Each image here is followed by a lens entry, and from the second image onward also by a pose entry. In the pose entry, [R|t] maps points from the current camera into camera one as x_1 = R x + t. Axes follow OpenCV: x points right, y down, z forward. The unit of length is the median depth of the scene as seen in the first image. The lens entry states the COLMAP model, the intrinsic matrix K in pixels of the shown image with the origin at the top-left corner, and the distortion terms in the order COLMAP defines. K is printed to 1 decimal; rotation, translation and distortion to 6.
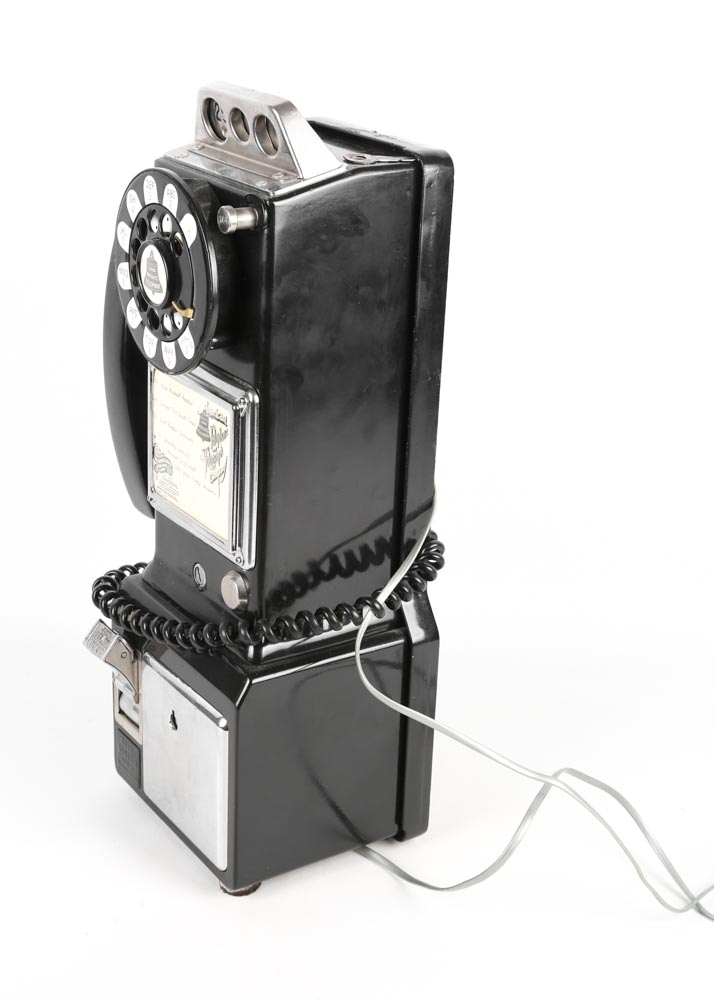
lens RADIAL K [[1744.9, 0, 357.0], [0, 1744.9, 500.0], [0, 0, 1]] dist [-0.010667, -0.021379]
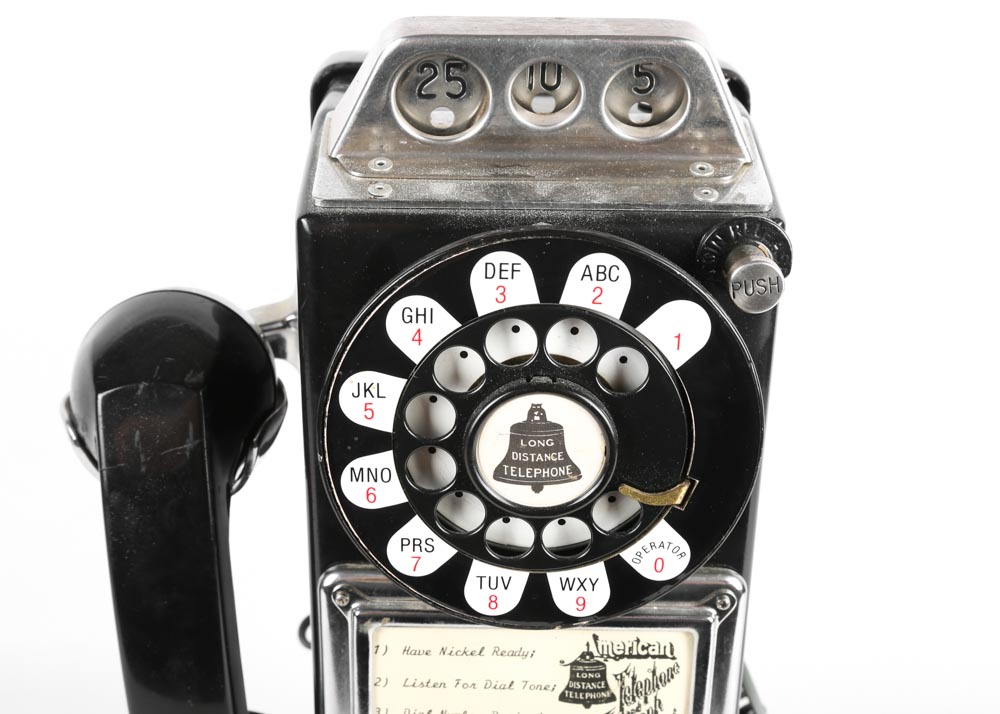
lens RADIAL K [[1510.5, 0, 500.0], [0, 1510.5, 287.4], [0, 0, 1]] dist [0.001655, 0.020268]
pose [[0.559205, -0.340112, 0.756051, -0.398685], [0.309446, 0.931692, 0.190247, -0.242464], [-0.769112, 0.127570, 0.626253, 0.735396]]
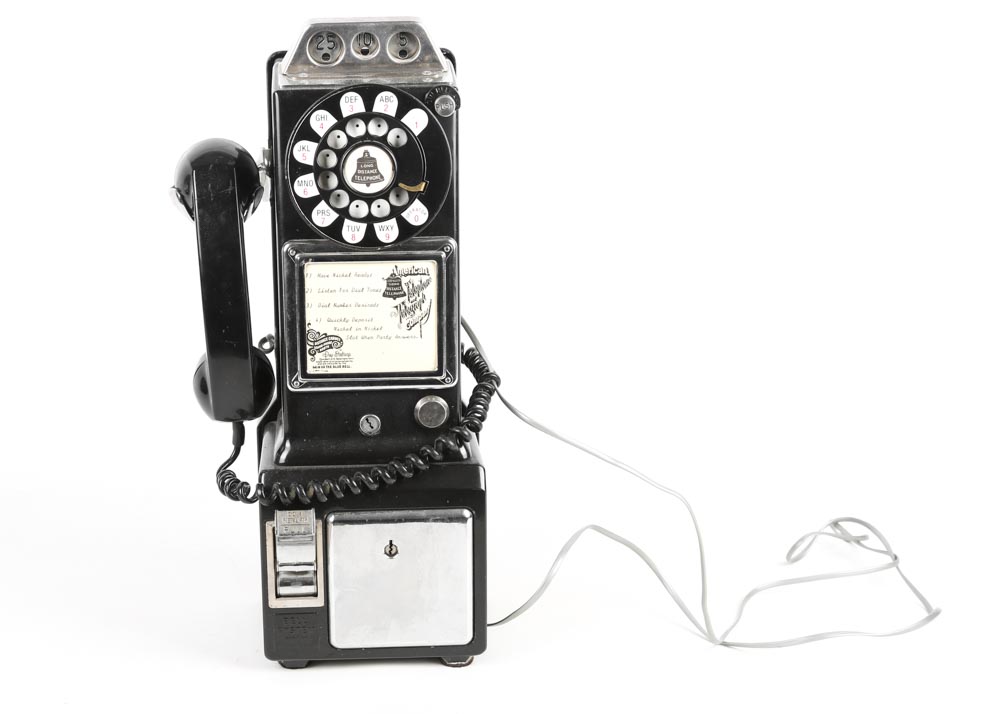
lens RADIAL K [[2298.4, 0, 500.0], [0, 2298.4, 357.0], [0, 0, 1]] dist [-0.034367, -0.009894]
pose [[0.493989, -0.245314, 0.834144, -1.429709], [0.344670, 0.936023, 0.071158, -0.086322], [-0.798234, 0.252353, 0.546938, 0.064423]]
